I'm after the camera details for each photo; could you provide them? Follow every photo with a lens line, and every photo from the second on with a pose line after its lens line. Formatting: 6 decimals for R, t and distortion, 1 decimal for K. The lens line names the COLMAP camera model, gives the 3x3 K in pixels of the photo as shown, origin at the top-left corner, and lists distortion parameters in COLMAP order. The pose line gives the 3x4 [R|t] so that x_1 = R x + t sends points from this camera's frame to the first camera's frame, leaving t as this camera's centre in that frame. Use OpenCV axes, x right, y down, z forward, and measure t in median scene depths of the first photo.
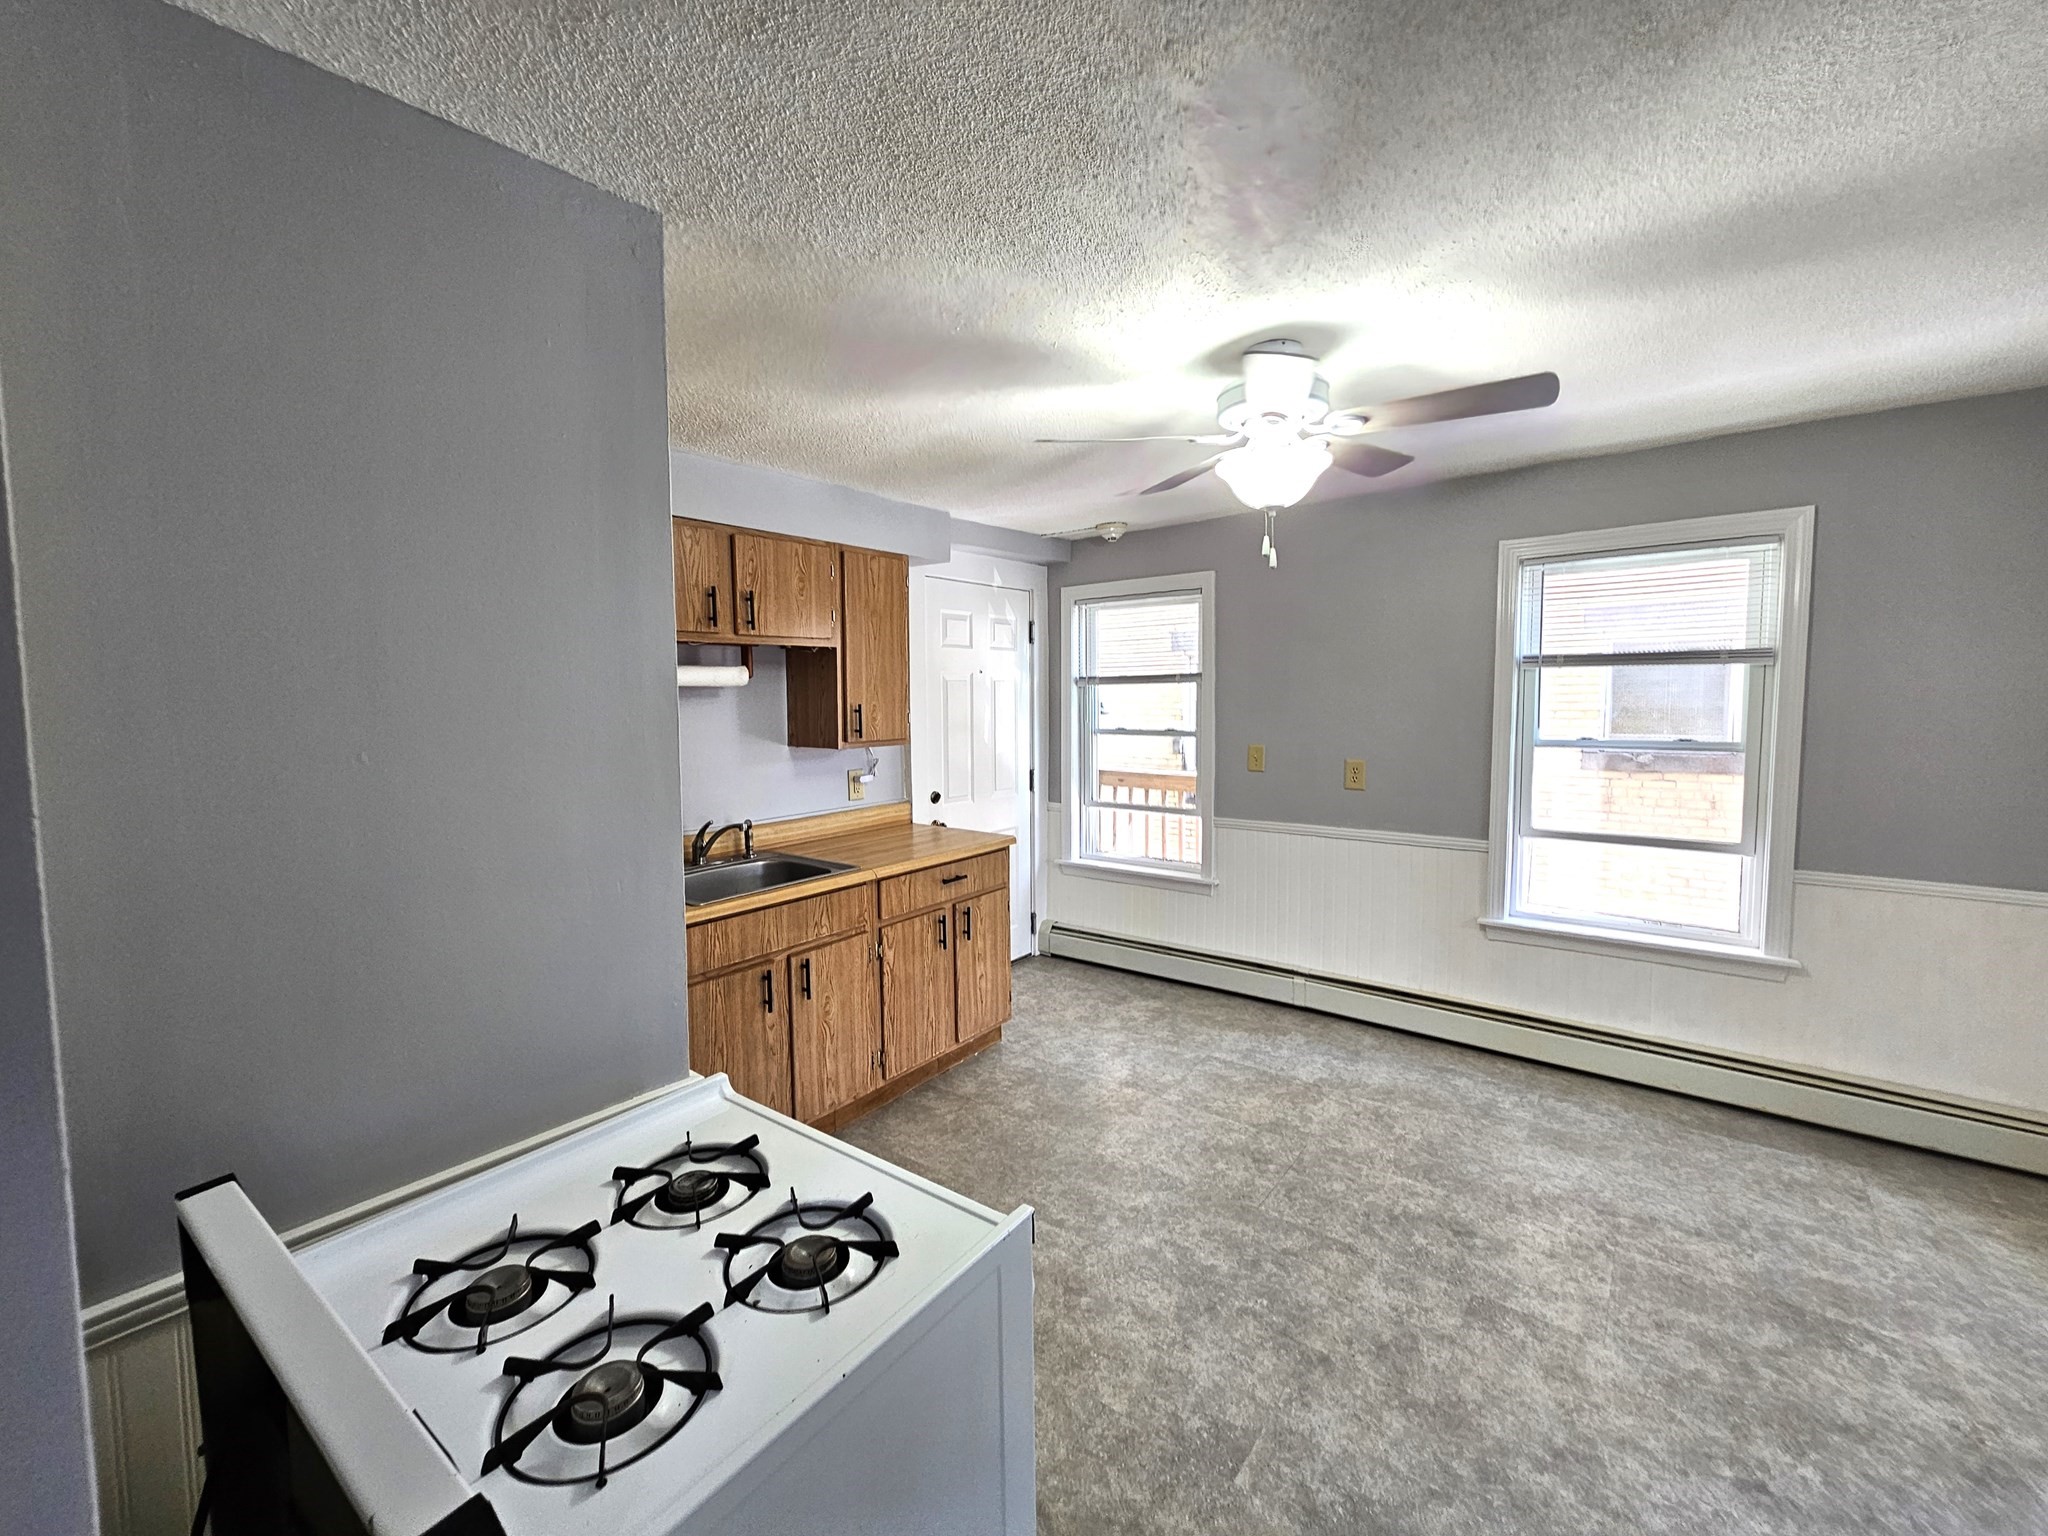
lens RADIAL K [[828.7, 0, 1020.9], [0, 828.7, 754.2], [0, 0, 1]] dist [0.000496, -0.001024]
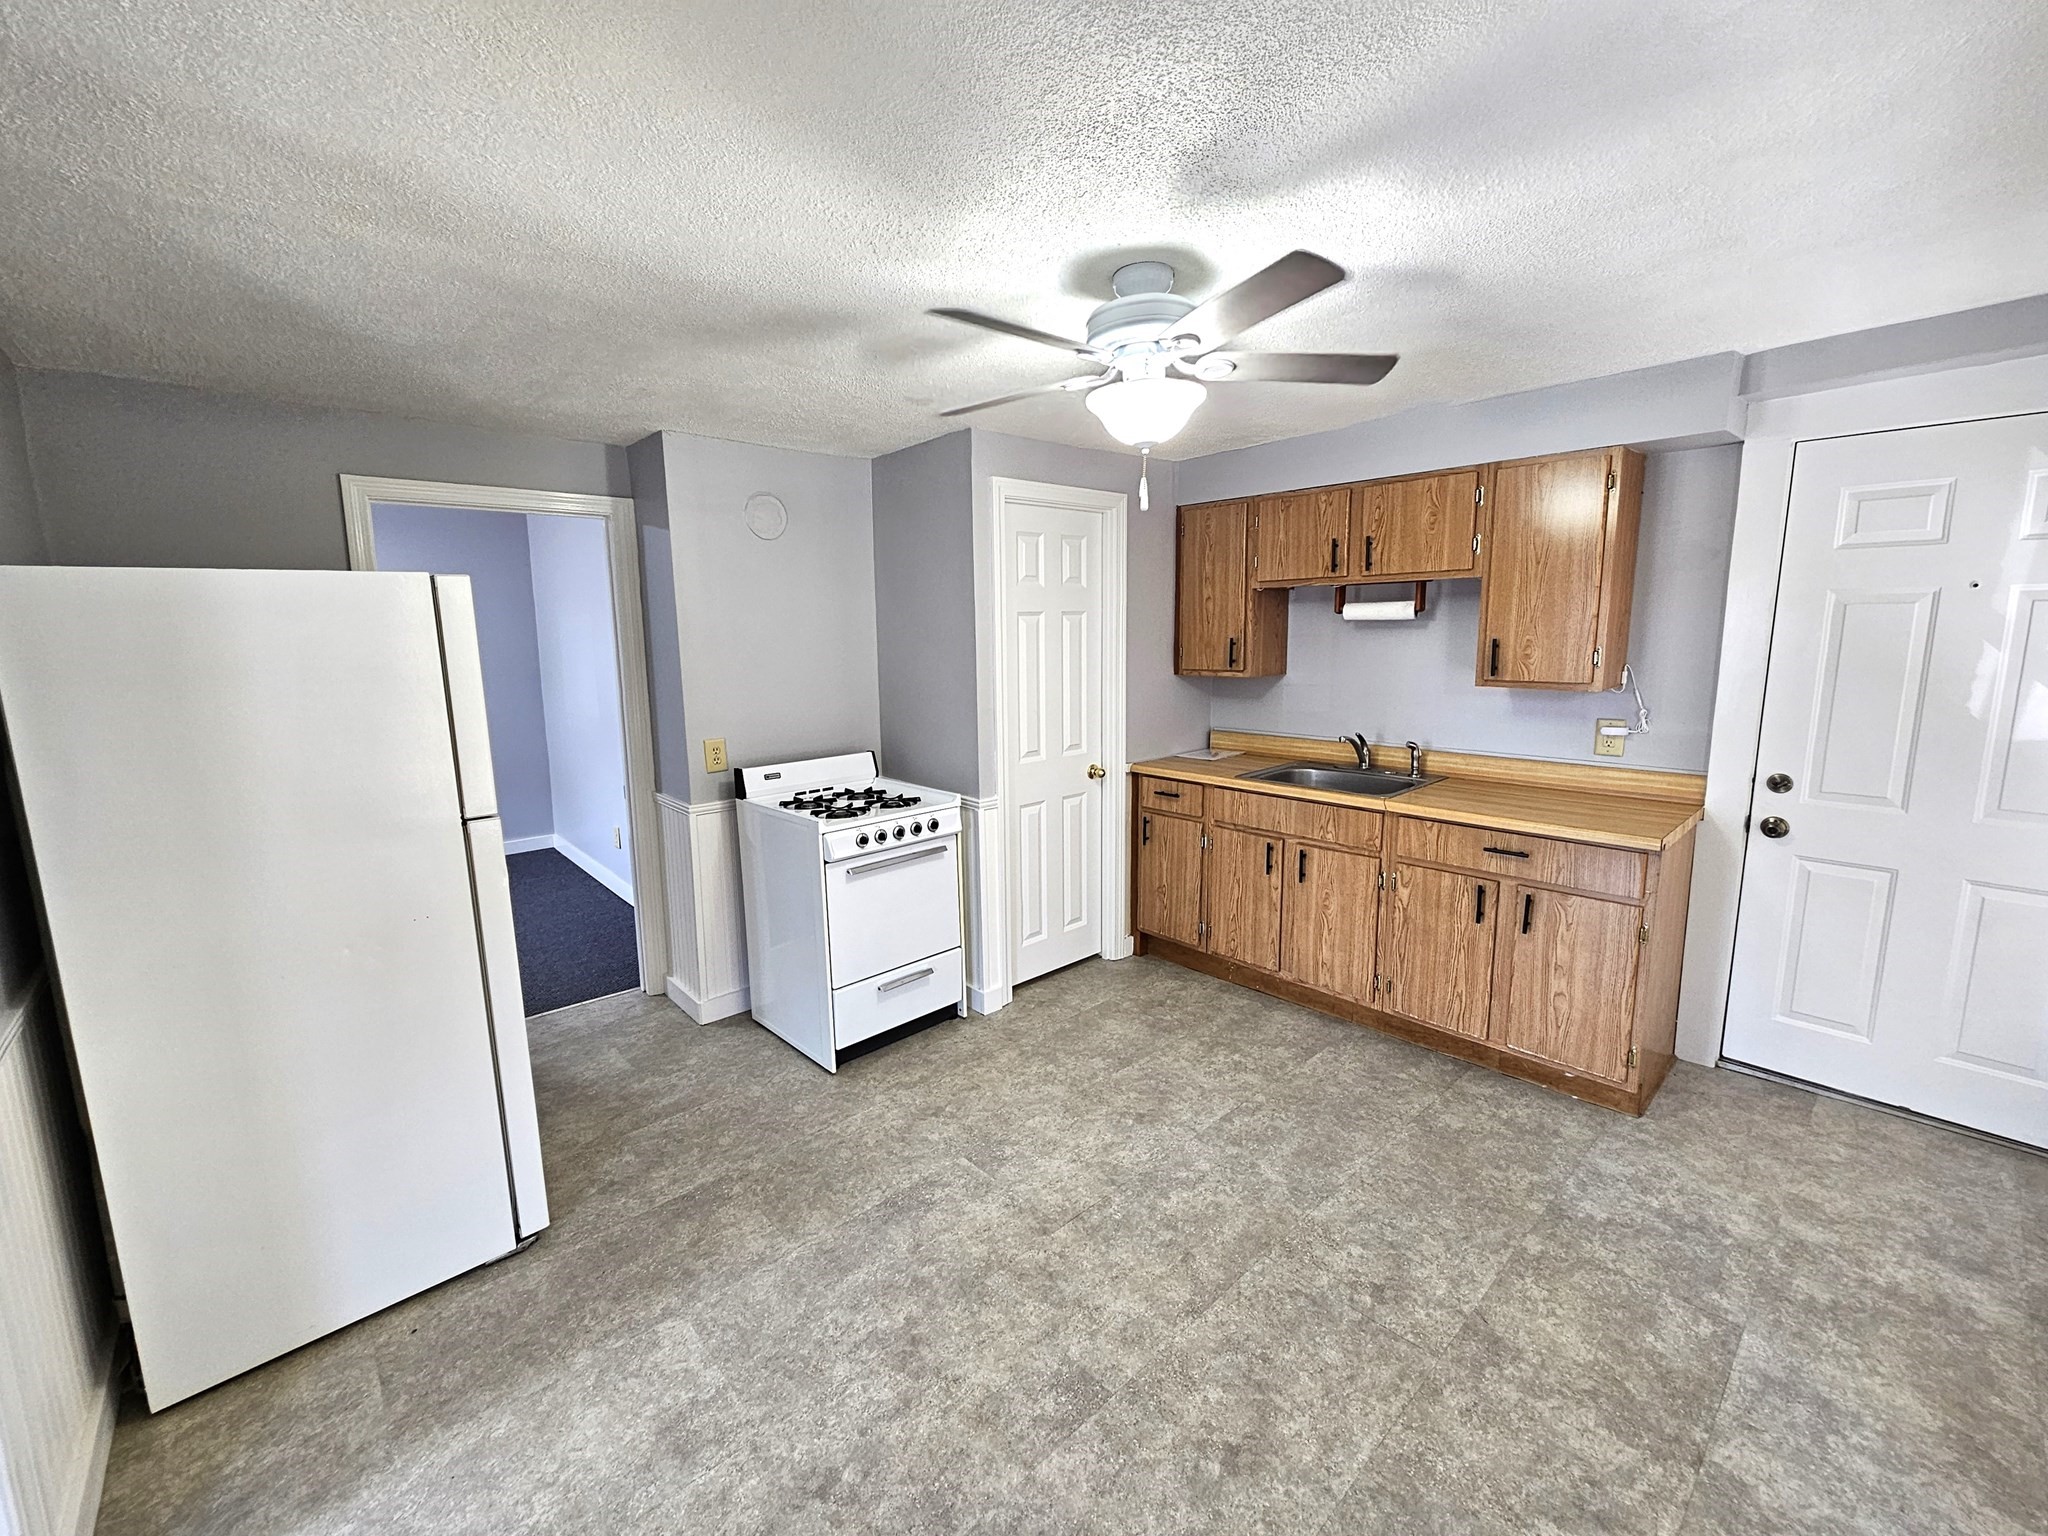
lens RADIAL K [[828.7, 0, 1017.0], [0, 828.7, 759.2], [0, 0, 1]] dist [0.000496, -0.001024]
pose [[-0.160349, 0.173298, -0.971728, 0.789465], [-0.056146, 0.981272, 0.184265, -0.067967], [0.985462, 0.084105, -0.147616, 0.619013]]
